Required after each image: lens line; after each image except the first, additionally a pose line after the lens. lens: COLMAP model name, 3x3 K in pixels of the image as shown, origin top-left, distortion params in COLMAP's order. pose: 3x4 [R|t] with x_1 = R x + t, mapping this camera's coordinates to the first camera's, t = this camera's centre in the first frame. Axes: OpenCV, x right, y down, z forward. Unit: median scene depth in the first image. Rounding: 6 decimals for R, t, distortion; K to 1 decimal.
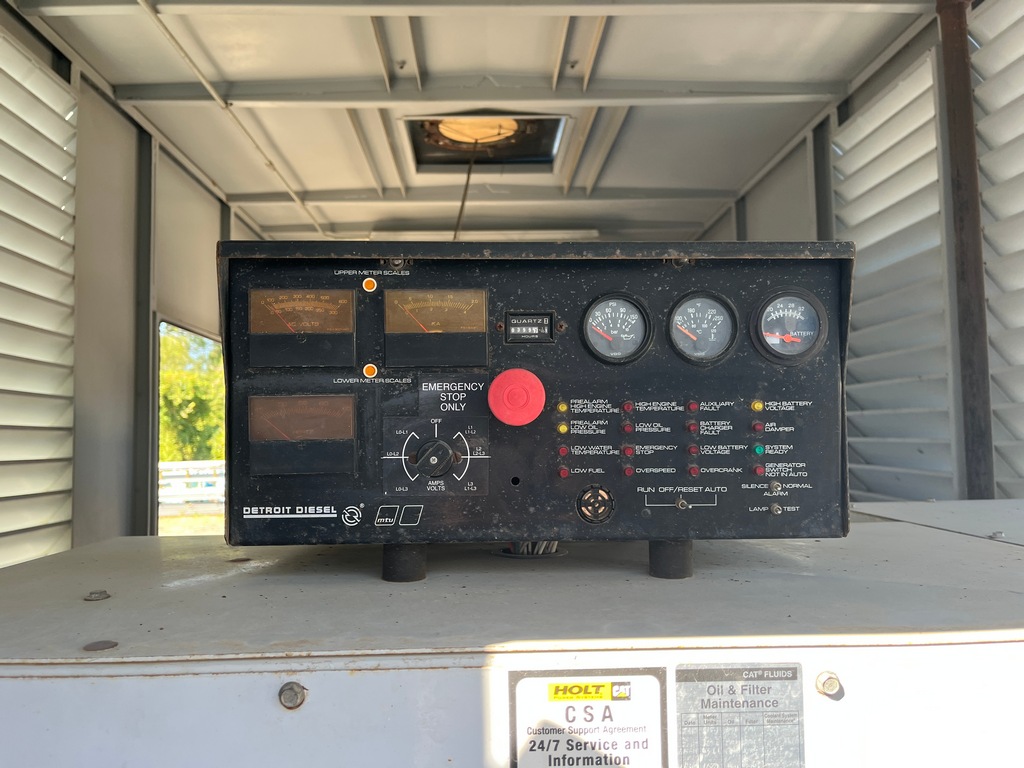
lens RADIAL K [[776.4, 0, 510.0], [0, 776.4, 362.4], [0, 0, 1]] dist [0.062272, -0.087533]
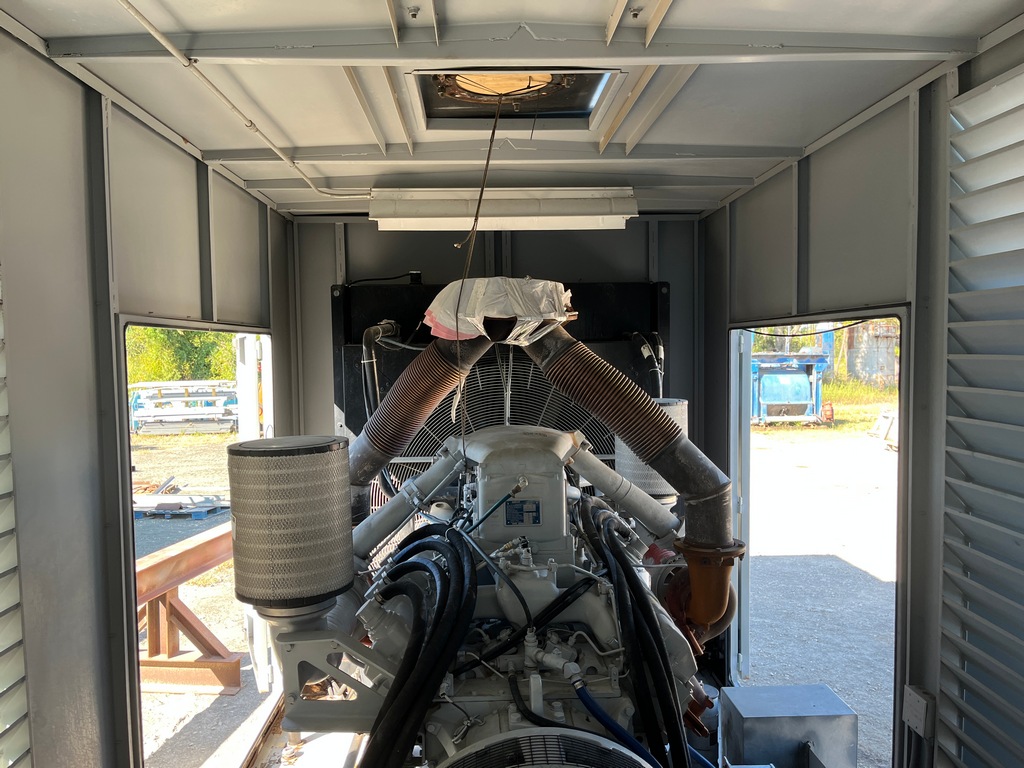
lens RADIAL K [[776.4, 0, 510.8], [0, 776.4, 373.8], [0, 0, 1]] dist [0.062272, -0.087533]
pose [[0.999976, 0.005749, 0.003810, -0.038711], [-0.006178, 0.992198, 0.124521, -0.108028], [-0.003064, -0.124542, 0.992210, 0.165370]]
